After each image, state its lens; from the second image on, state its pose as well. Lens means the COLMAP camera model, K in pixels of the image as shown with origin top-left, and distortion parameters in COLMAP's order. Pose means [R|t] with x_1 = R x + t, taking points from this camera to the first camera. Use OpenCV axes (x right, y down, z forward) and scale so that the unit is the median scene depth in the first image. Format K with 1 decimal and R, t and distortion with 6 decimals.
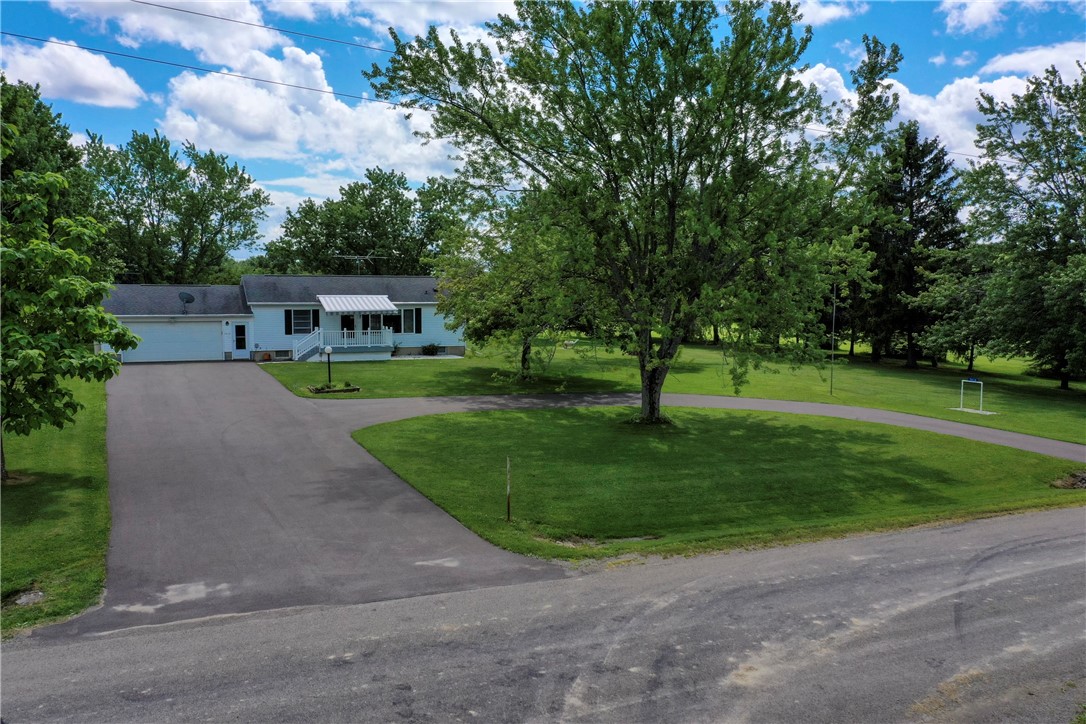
lens RADIAL K [[860.6, 0, 542.6], [0, 860.6, 363.2], [0, 0, 1]] dist [-0.008449, -0.000357]
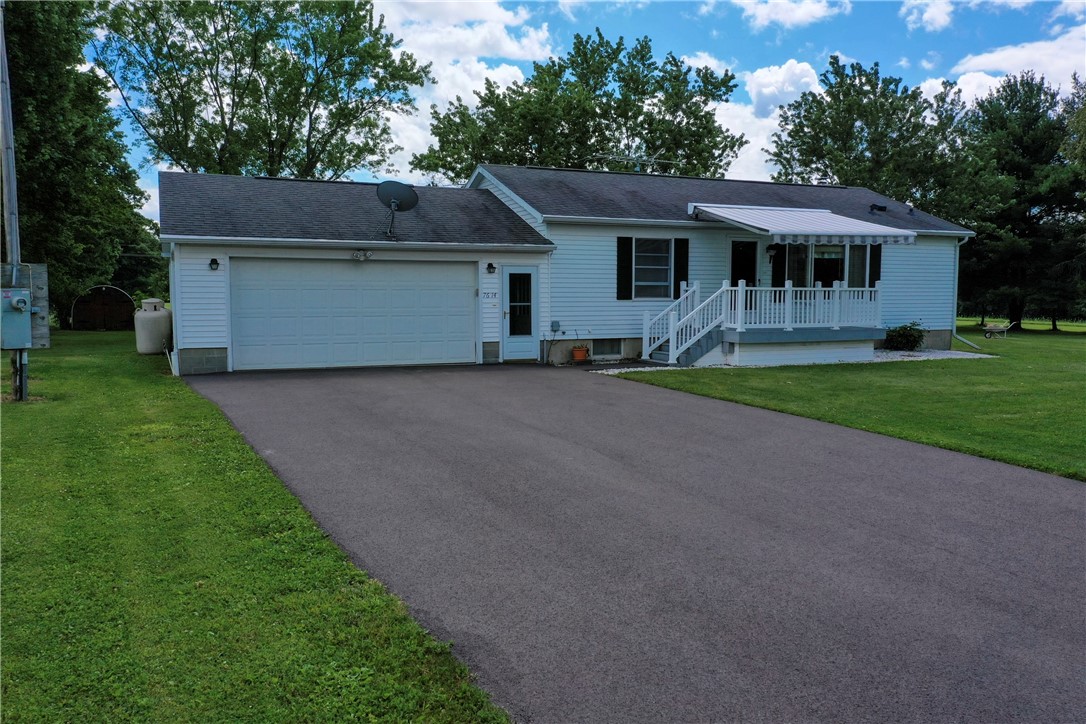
lens RADIAL K [[860.6, 0, 543.5], [0, 860.6, 361.7], [0, 0, 1]] dist [-0.008449, -0.000357]
pose [[0.999994, -0.001050, 0.003432, -0.336158], [0.001030, 0.999982, 0.005932, -0.006515], [-0.003438, -0.005929, 0.999977, 0.600887]]
